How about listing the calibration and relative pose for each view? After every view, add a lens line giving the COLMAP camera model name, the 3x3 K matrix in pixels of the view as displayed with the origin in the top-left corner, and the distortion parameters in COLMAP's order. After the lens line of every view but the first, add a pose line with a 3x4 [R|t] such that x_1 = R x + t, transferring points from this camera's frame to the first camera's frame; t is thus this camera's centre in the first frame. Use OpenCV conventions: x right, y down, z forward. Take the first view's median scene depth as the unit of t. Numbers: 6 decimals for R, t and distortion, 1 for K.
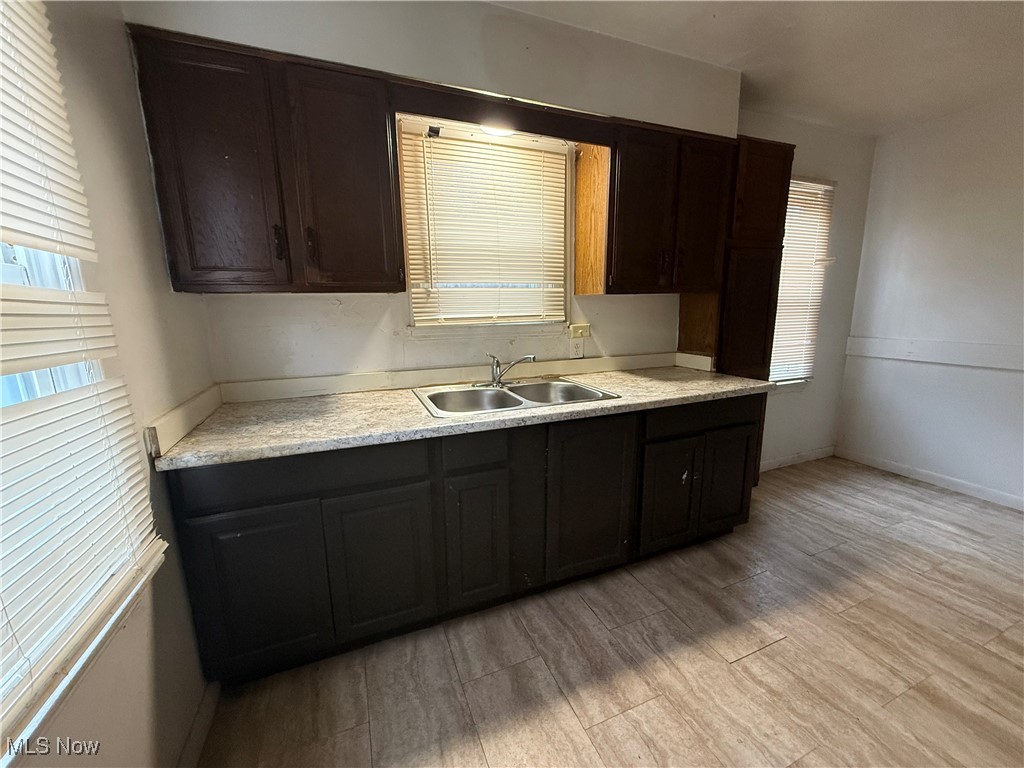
lens RADIAL K [[406.9, 0, 512.8], [0, 406.9, 385.3], [0, 0, 1]] dist [0.001982, 0.000663]
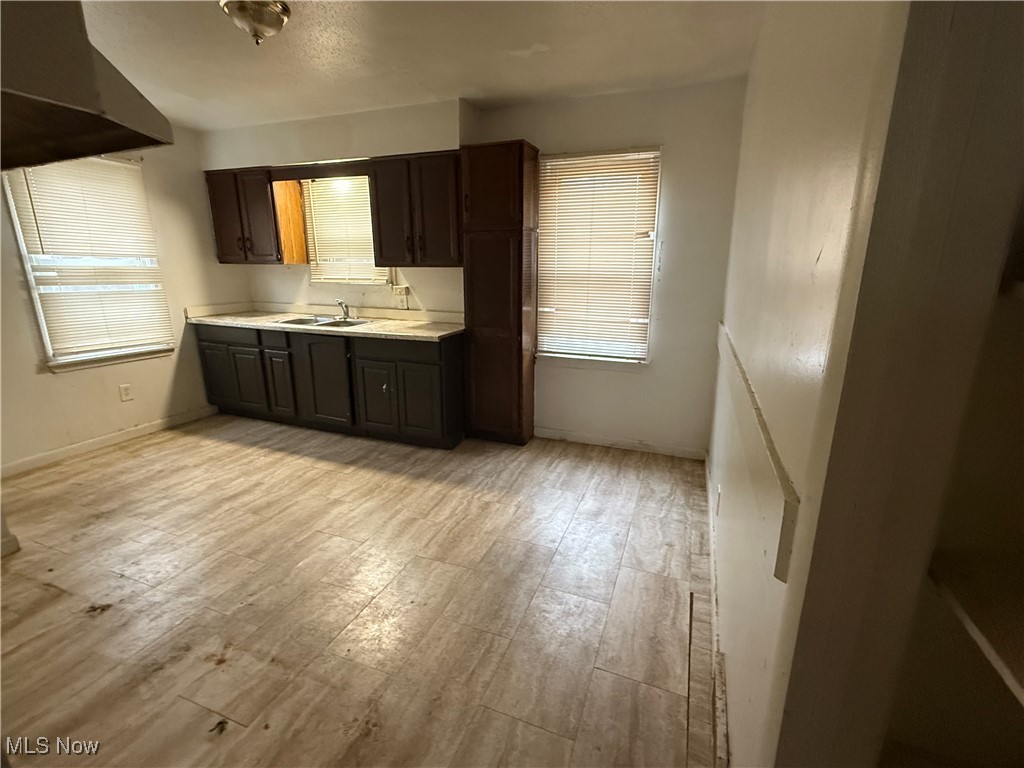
lens RADIAL K [[467.6, 0, 516.1], [0, 467.6, 385.0], [0, 0, 1]] dist [0.005349, -0.001205]
pose [[0.725468, 0.193915, -0.660374, 1.888864], [-0.148522, 0.980990, 0.124899, -0.079542], [0.672040, 0.007470, 0.740478, 0.012986]]
